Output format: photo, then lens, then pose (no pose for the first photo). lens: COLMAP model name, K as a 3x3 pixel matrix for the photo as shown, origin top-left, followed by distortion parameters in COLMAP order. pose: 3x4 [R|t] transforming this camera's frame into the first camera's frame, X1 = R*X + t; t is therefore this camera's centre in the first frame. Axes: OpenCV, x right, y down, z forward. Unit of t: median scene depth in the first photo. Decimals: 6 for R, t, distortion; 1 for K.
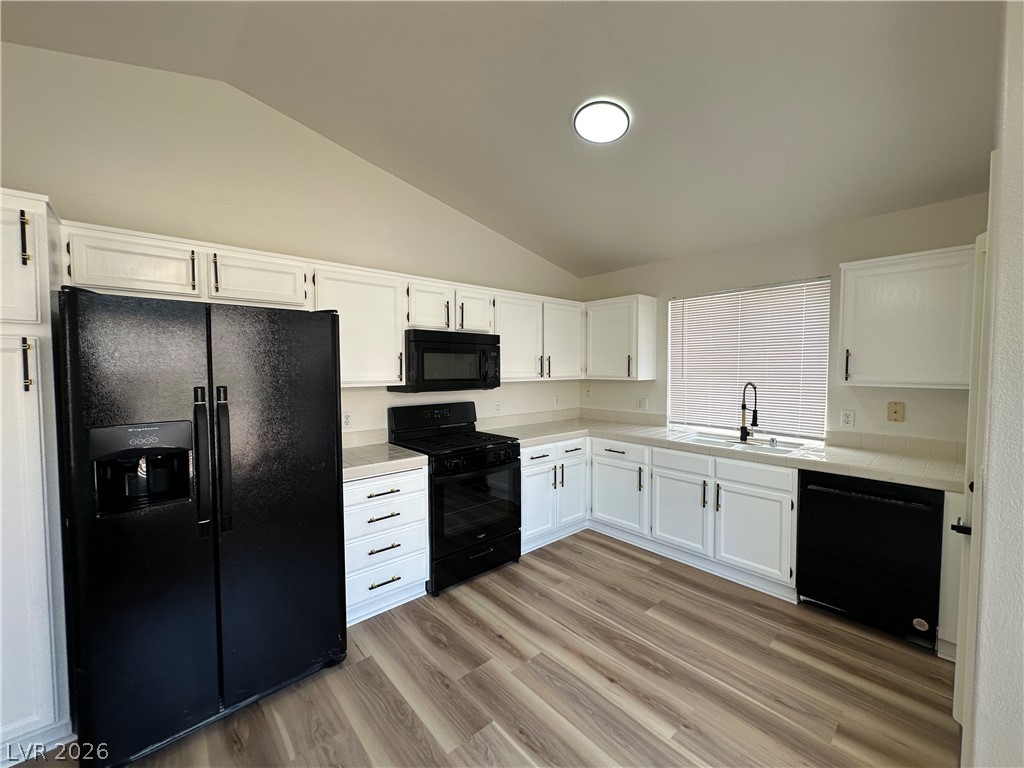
lens RADIAL K [[409.6, 0, 512.9], [0, 409.6, 384.3], [0, 0, 1]] dist [-0.004325, 0.000990]
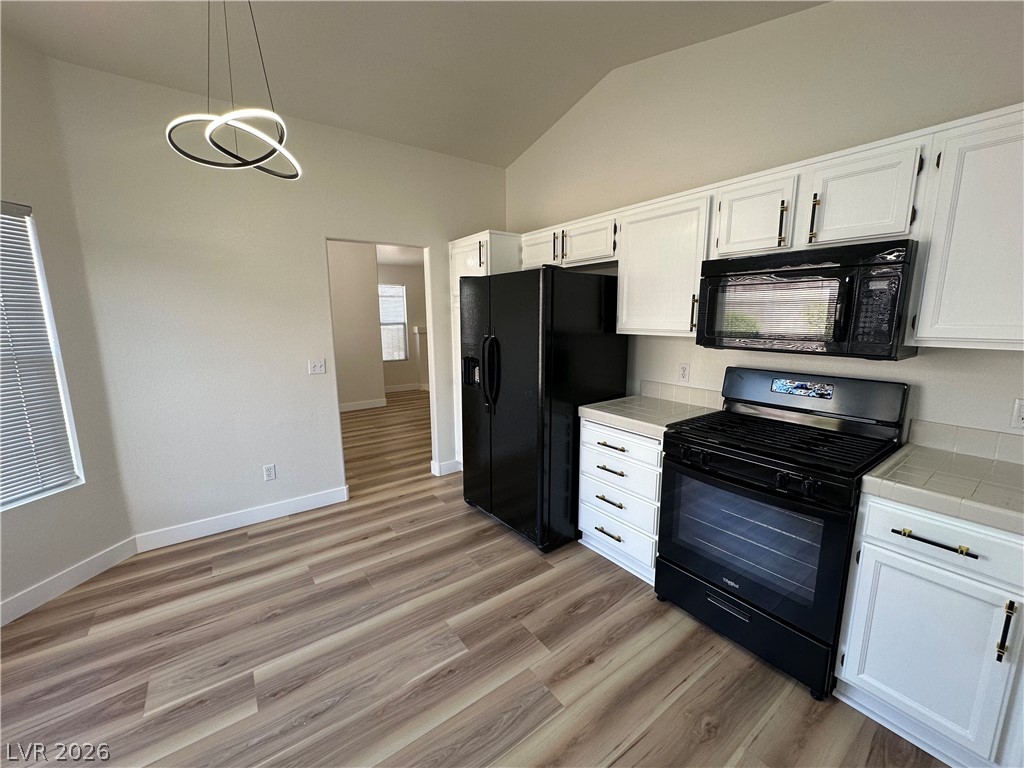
lens RADIAL K [[409.6, 0, 512.2], [0, 409.6, 384.7], [0, 0, 1]] dist [-0.004325, 0.000990]
pose [[-0.093081, 0.177514, -0.979706, 0.513073], [-0.024989, 0.983252, 0.180530, -0.038923], [0.995345, 0.041286, -0.087086, 0.689415]]
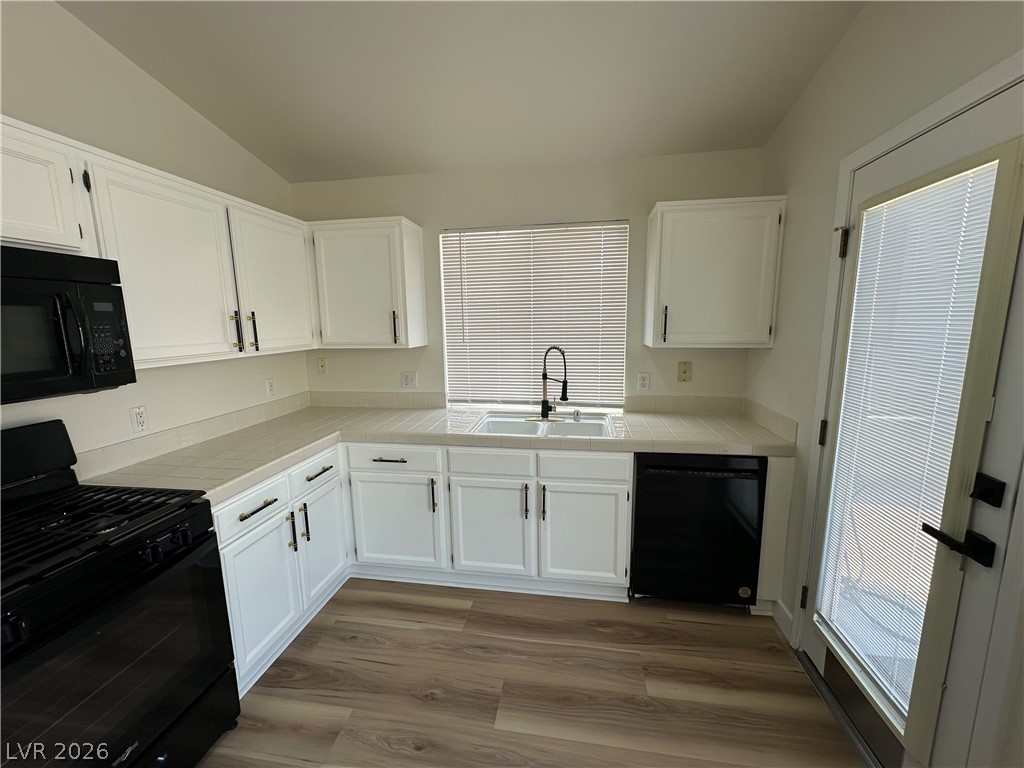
lens RADIAL K [[409.6, 0, 511.6], [0, 409.6, 384.4], [0, 0, 1]] dist [-0.004325, 0.000990]
pose [[0.771885, -0.106207, 0.626828, 0.004946], [0.038323, 0.991928, 0.120876, -0.032141], [-0.634606, -0.069281, 0.769724, 0.453948]]
